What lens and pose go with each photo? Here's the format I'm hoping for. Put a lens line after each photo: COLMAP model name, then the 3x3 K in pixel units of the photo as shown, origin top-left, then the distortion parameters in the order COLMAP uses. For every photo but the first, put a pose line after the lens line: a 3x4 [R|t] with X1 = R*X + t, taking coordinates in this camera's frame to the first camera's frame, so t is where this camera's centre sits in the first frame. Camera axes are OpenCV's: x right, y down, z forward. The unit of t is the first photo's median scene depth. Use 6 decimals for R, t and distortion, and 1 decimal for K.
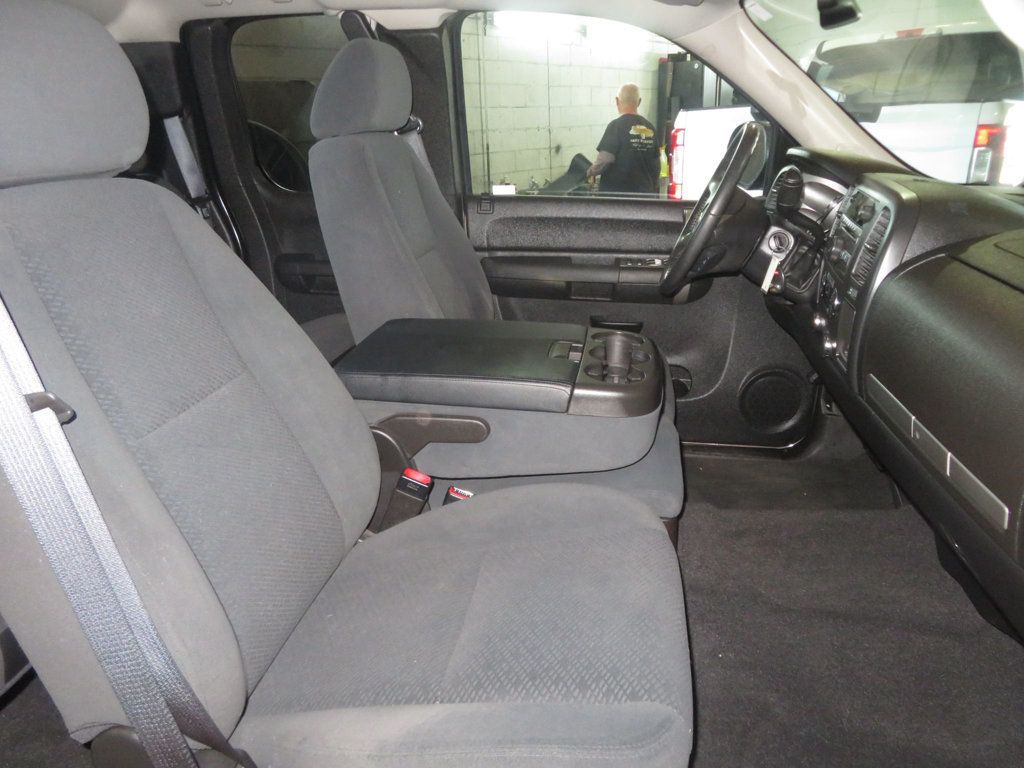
lens RADIAL K [[714.4, 0, 526.3], [0, 714.4, 381.9], [0, 0, 1]] dist [-0.025722, 0.002016]
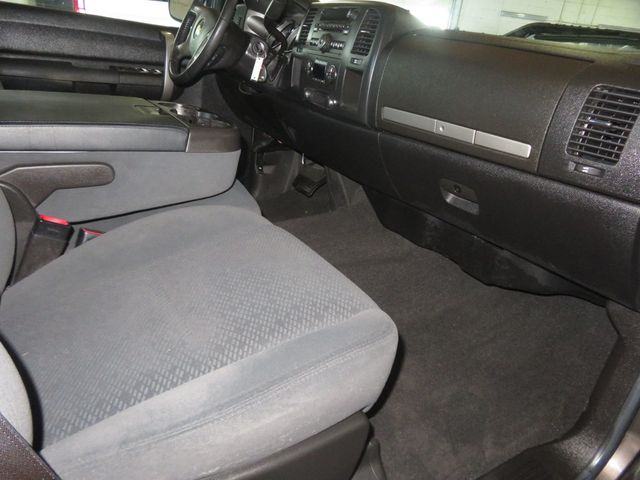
lens RADIAL K [[461.5, 0, 320.9], [0, 461.5, 222.6], [0, 0, 1]] dist [-0.052187, -0.002976]
pose [[0.723553, -0.139207, 0.676086, -0.268477], [0.098774, 0.990254, 0.098186, 0.090352], [-0.683165, -0.004263, 0.730251, 0.192066]]
